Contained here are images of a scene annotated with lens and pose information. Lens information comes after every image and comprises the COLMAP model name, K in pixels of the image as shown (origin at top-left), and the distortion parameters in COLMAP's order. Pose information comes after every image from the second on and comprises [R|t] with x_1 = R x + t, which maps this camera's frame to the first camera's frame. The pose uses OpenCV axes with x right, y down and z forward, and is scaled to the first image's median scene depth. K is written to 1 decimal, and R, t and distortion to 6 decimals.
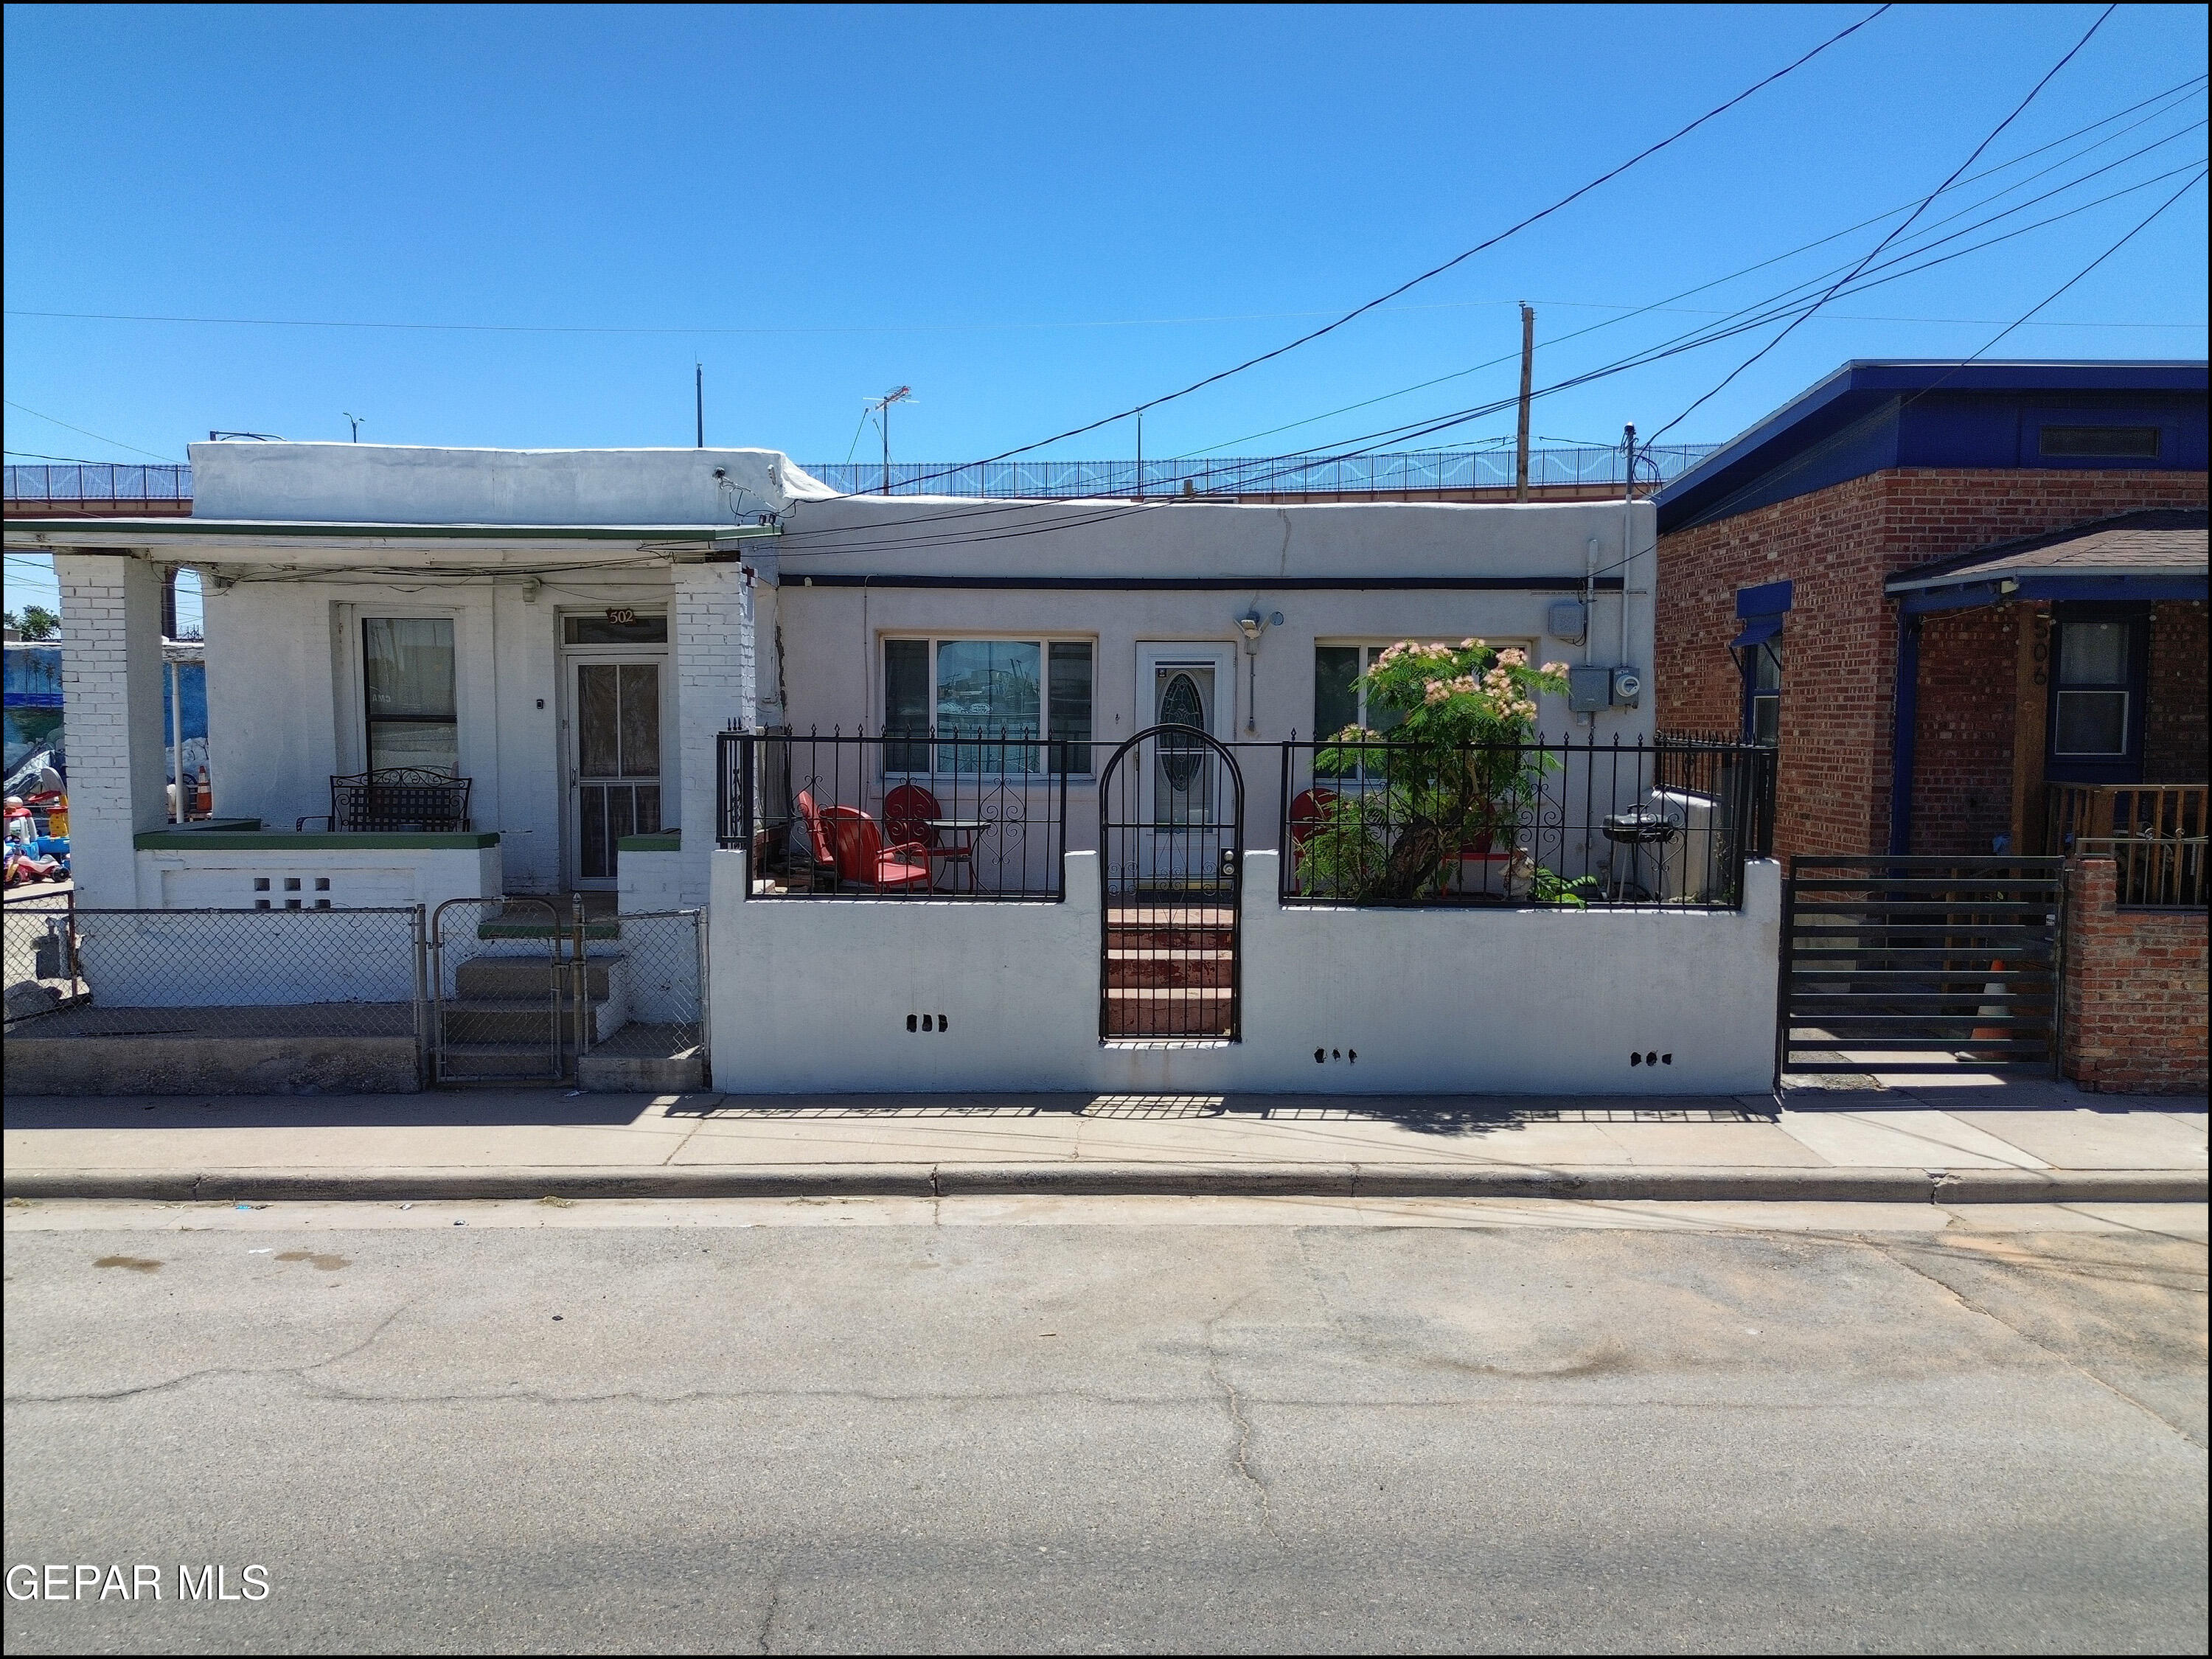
lens RADIAL K [[1576.0, 0, 1114.3], [0, 1576.0, 828.6], [0, 0, 1]] dist [0.054197, -0.041259]
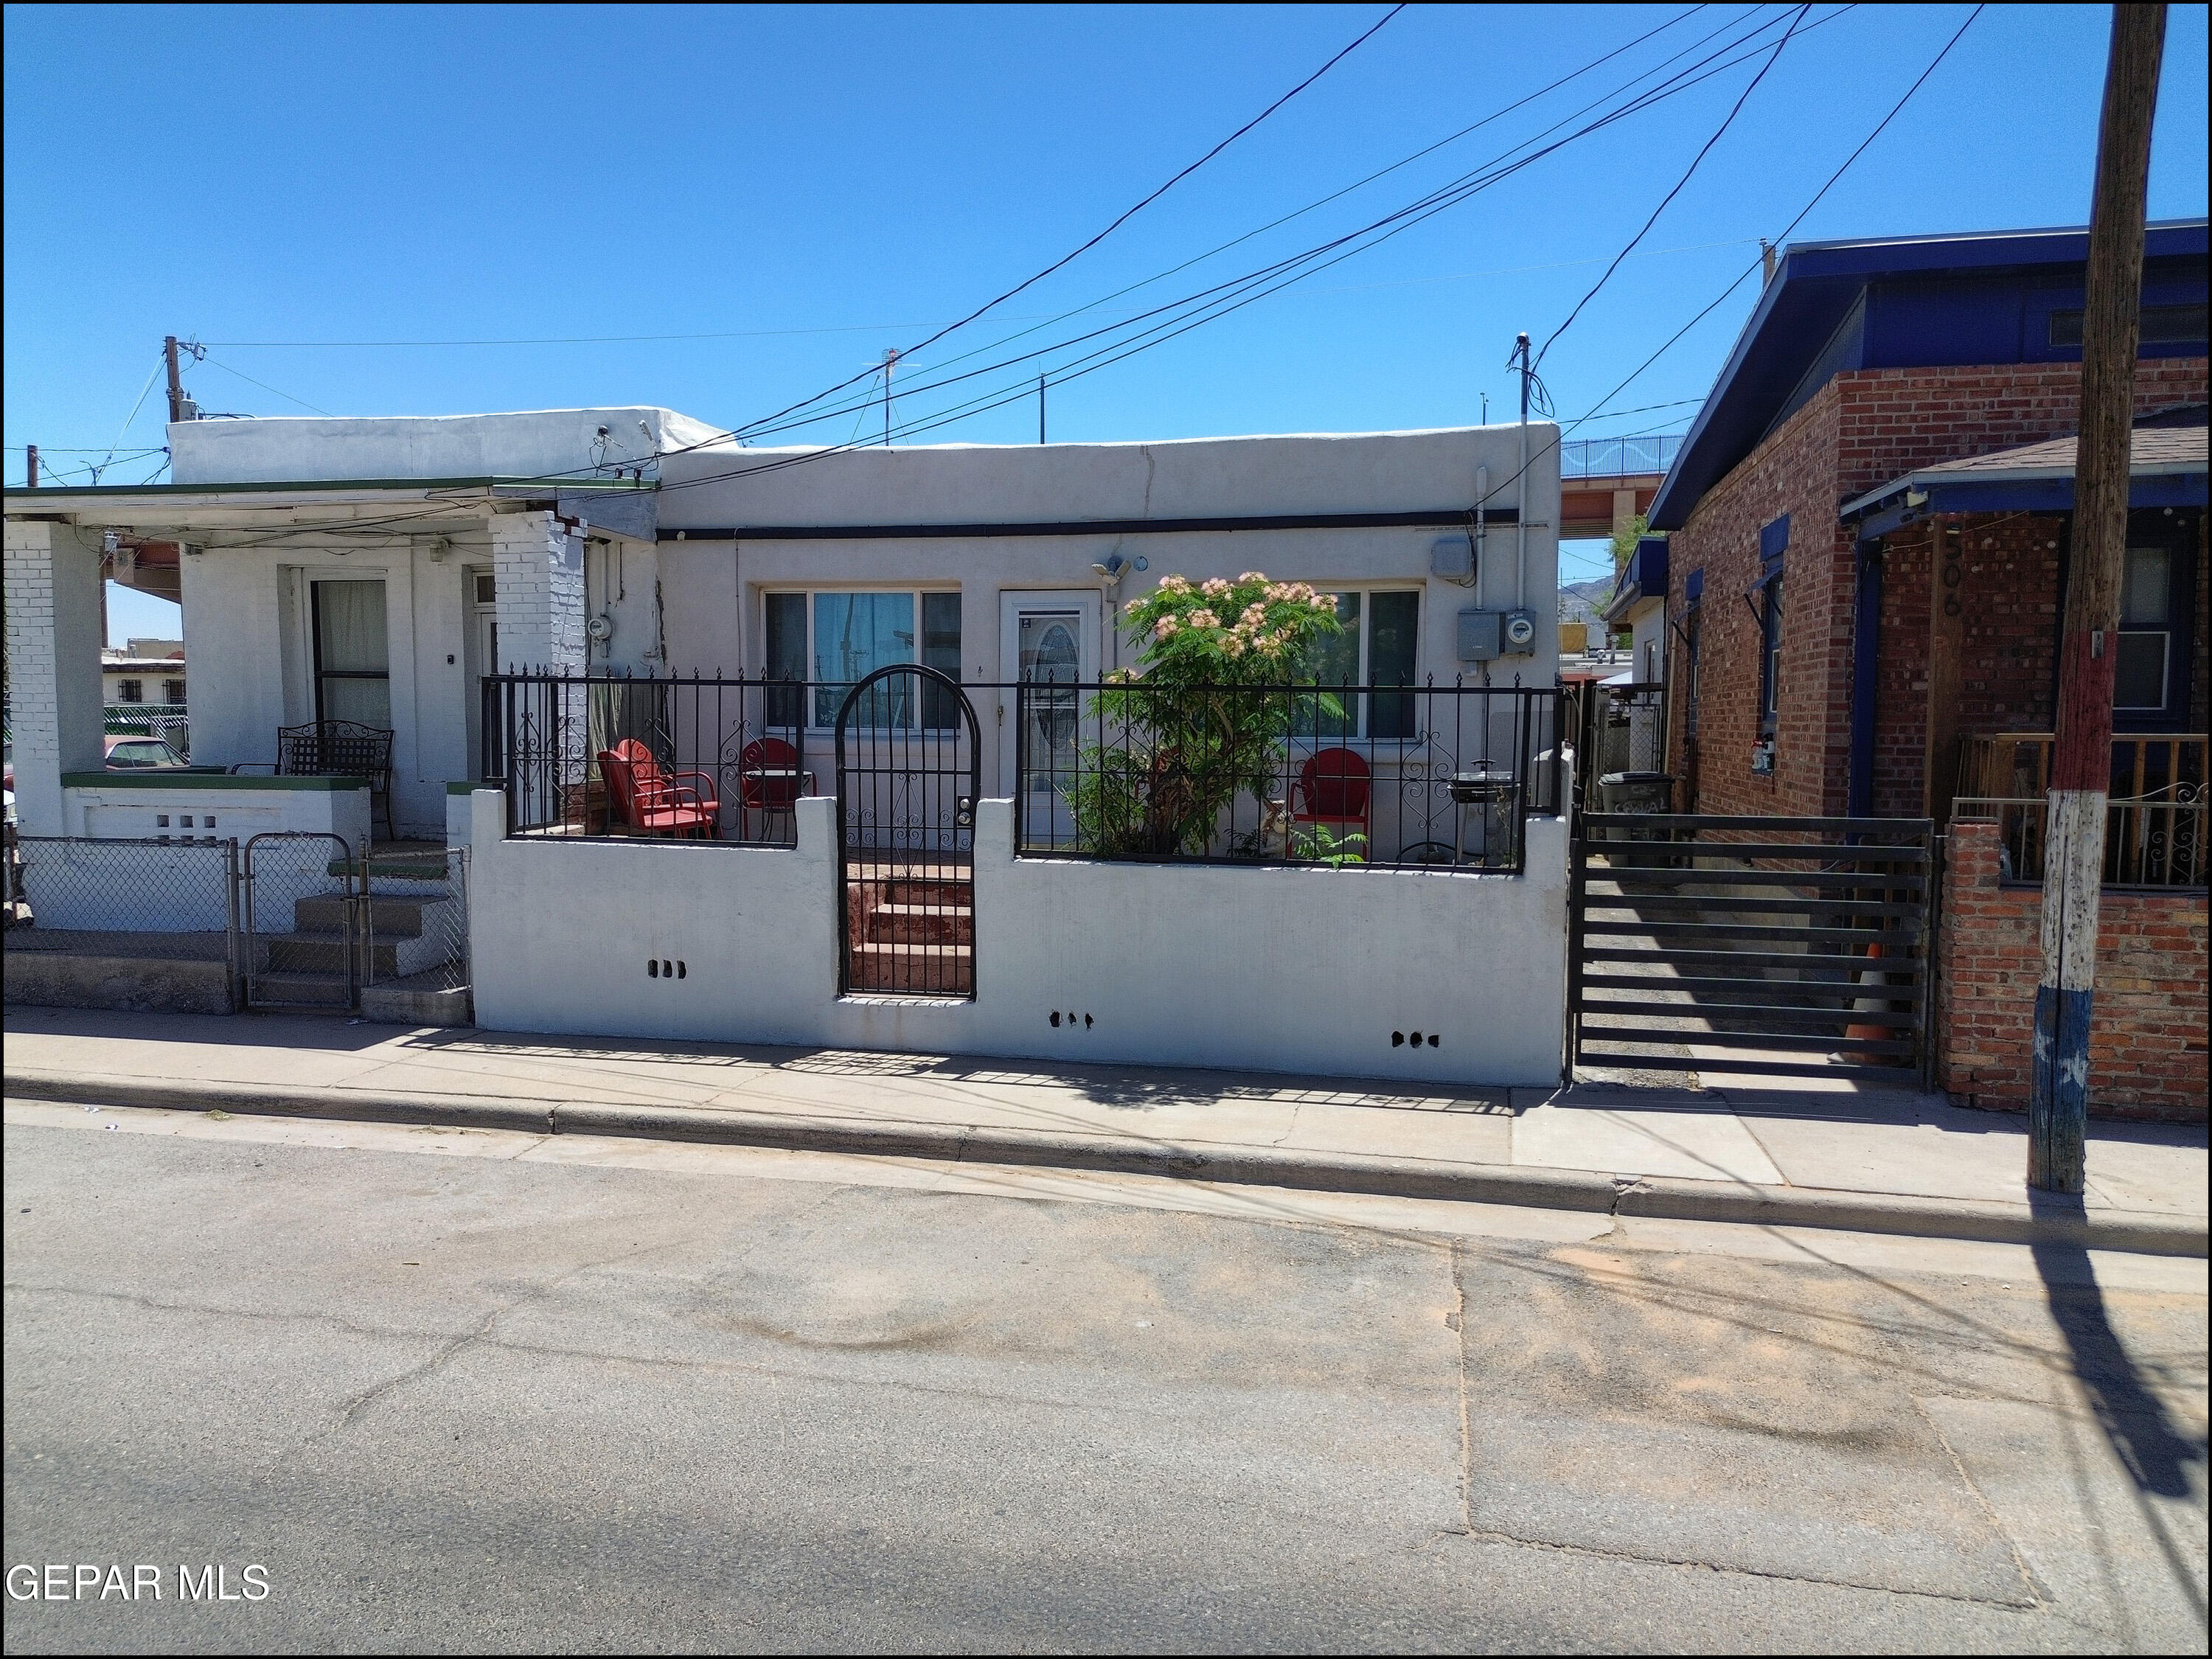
lens RADIAL K [[1576.0, 0, 1111.4], [0, 1576.0, 829.8], [0, 0, 1]] dist [0.054197, -0.041259]
pose [[0.970887, 0.018284, -0.238841, 0.313729], [-0.018486, 0.999828, 0.001392, 0.024362], [0.238825, 0.003064, 0.971058, 0.083535]]
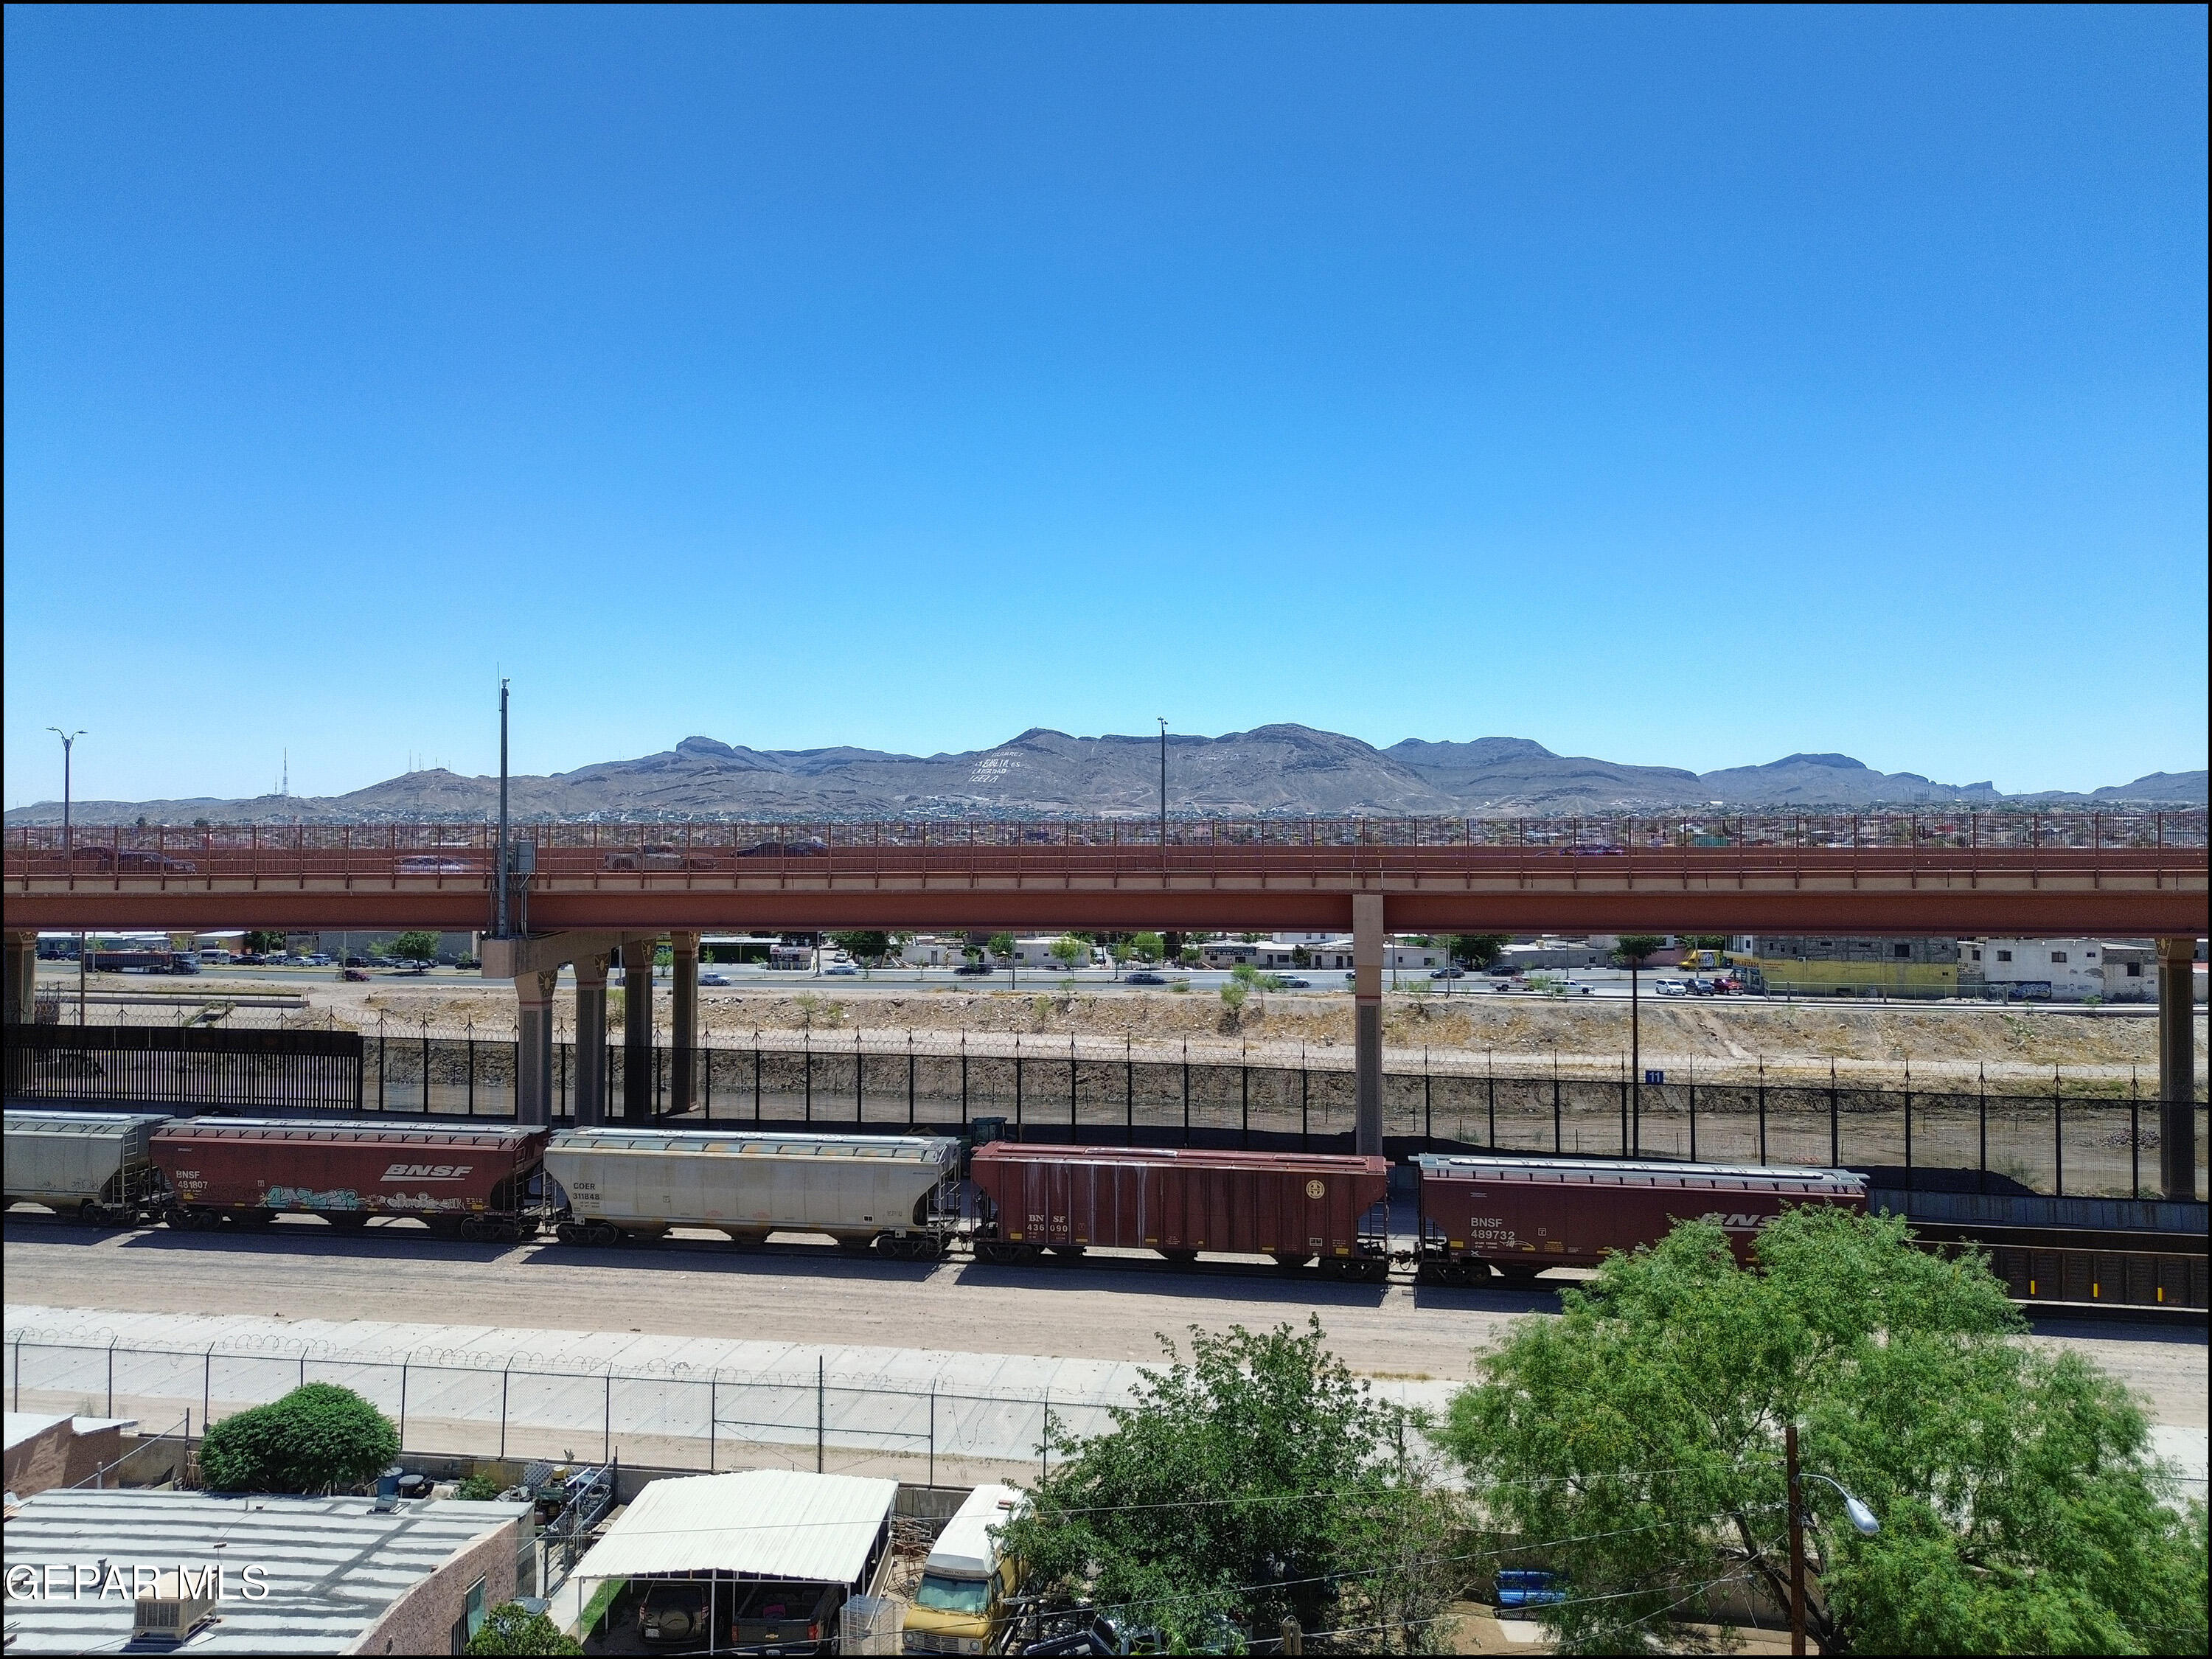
lens RADIAL K [[1576.0, 0, 1114.6], [0, 1576.0, 828.1], [0, 0, 1]] dist [0.054197, -0.041259]
pose [[0.999422, -0.003063, -0.033855, 0.182878], [-0.000010, 0.995906, -0.090398, -1.557679], [0.033993, 0.090346, 0.995330, 3.168558]]
